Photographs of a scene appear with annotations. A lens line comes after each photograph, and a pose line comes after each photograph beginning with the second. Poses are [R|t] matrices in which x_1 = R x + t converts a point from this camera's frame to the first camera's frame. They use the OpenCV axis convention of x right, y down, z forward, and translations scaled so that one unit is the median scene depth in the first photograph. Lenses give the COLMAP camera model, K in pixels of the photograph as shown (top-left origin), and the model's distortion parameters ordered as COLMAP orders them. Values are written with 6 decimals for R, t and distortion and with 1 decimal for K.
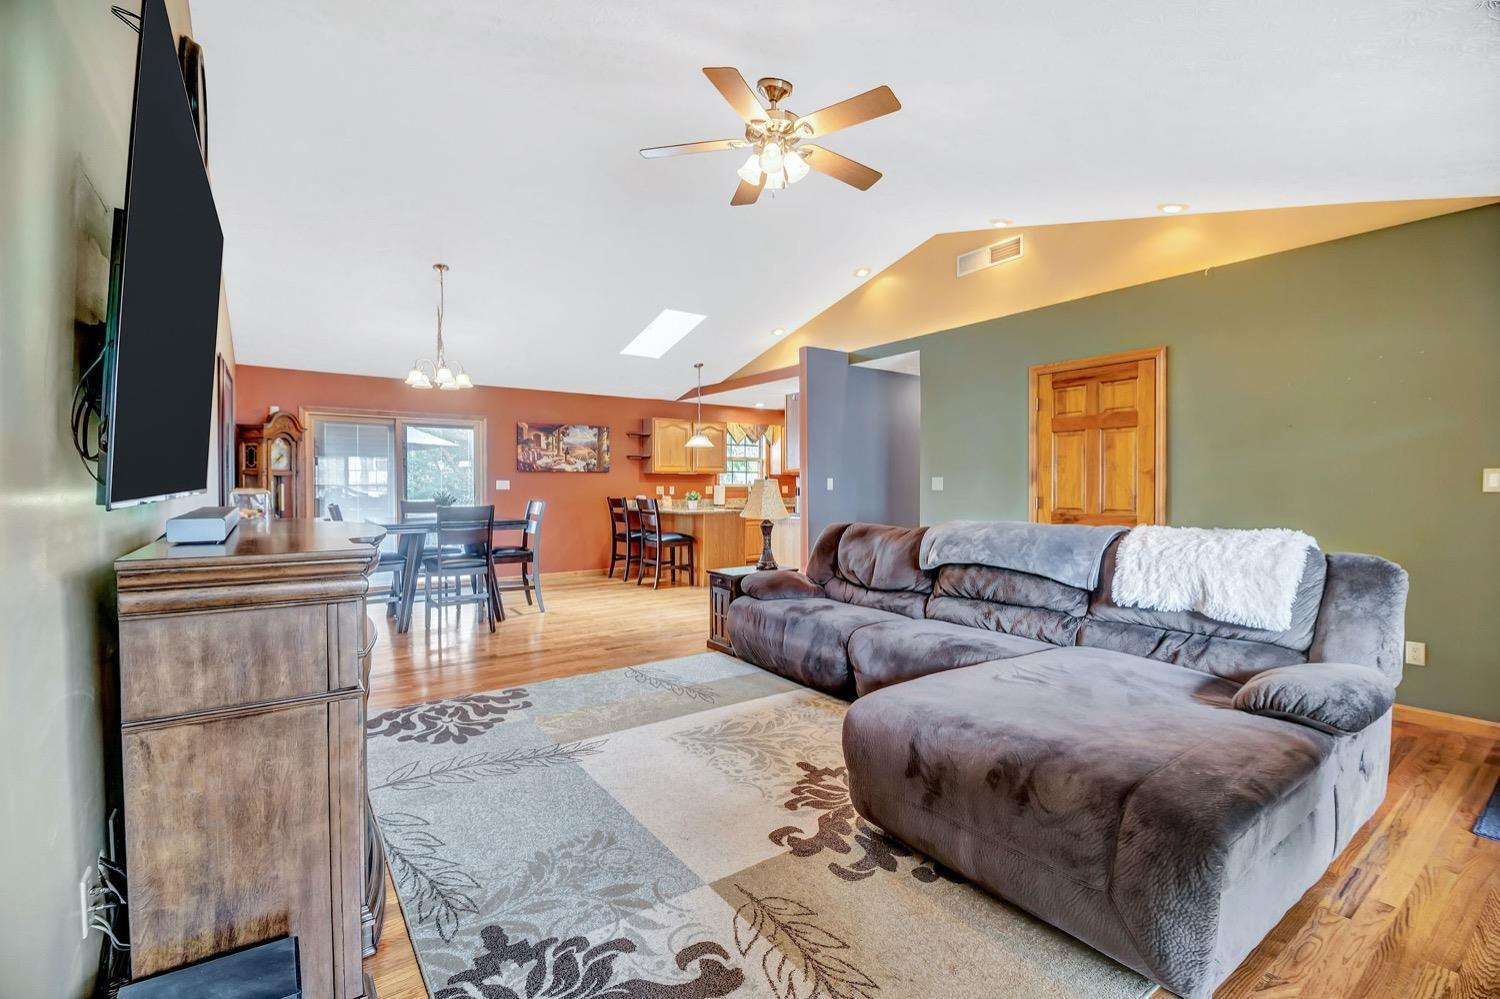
lens RADIAL K [[669.9, 0, 752.6], [0, 669.9, 492.3], [0, 0, 1]] dist [-0.002874, -0.001030]
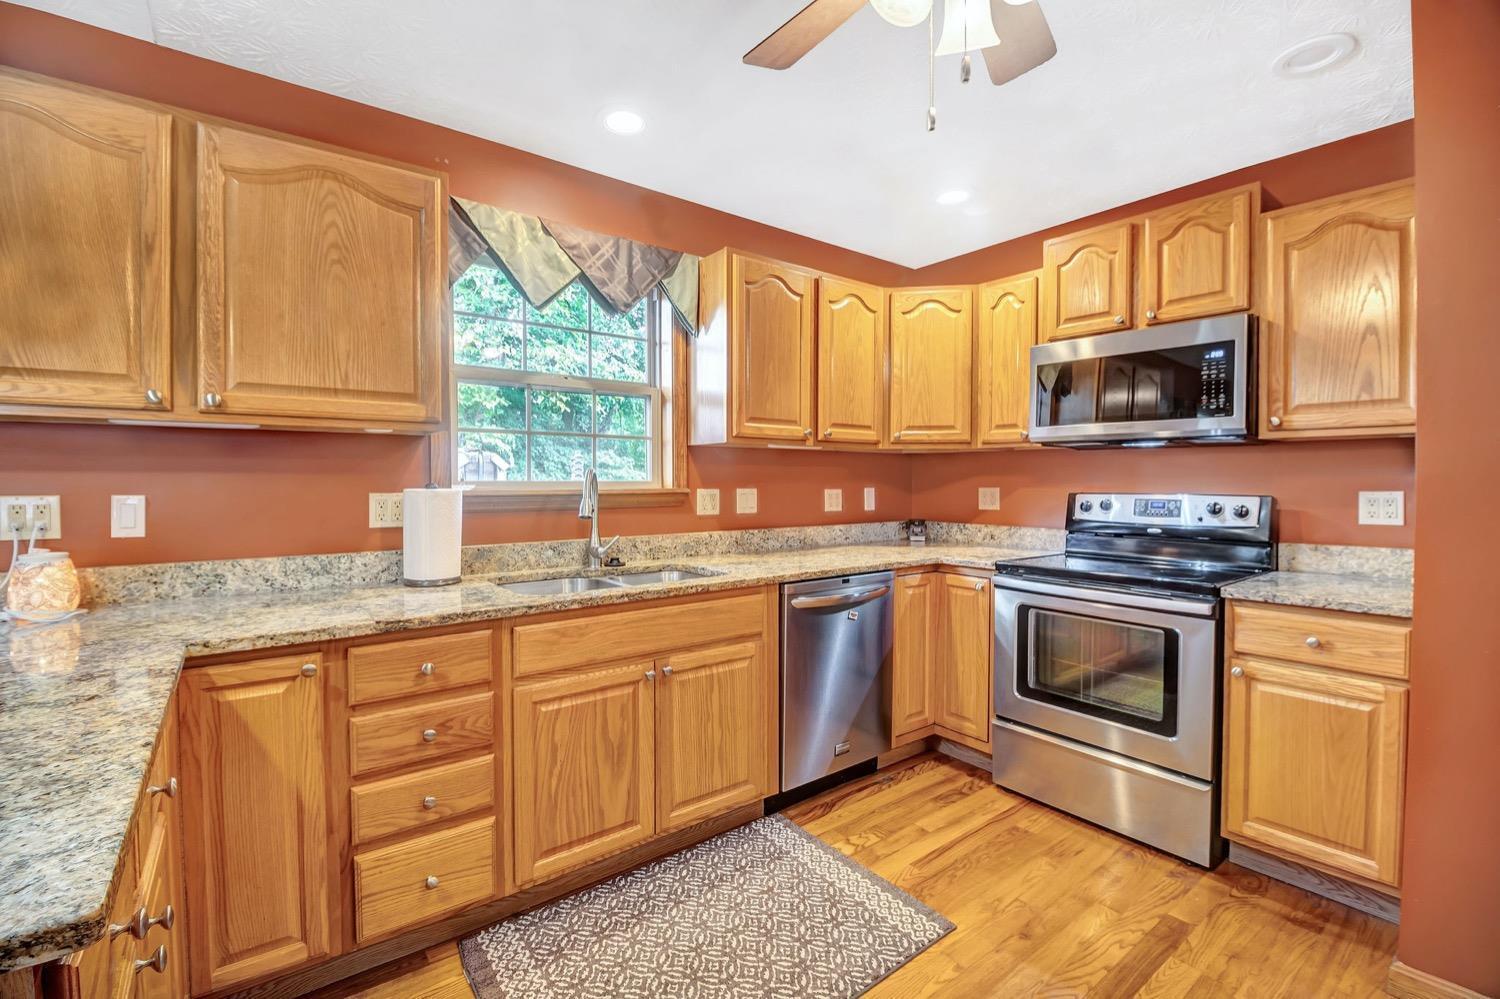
lens RADIAL K [[669.9, 0, 749.5], [0, 669.9, 498.9], [0, 0, 1]] dist [-0.002874, -0.001030]
pose [[0.999485, -0.003678, 0.031875, 0.041739], [0.003277, 0.999915, 0.012597, -0.008753], [-0.031919, -0.012486, 0.999412, 0.741806]]
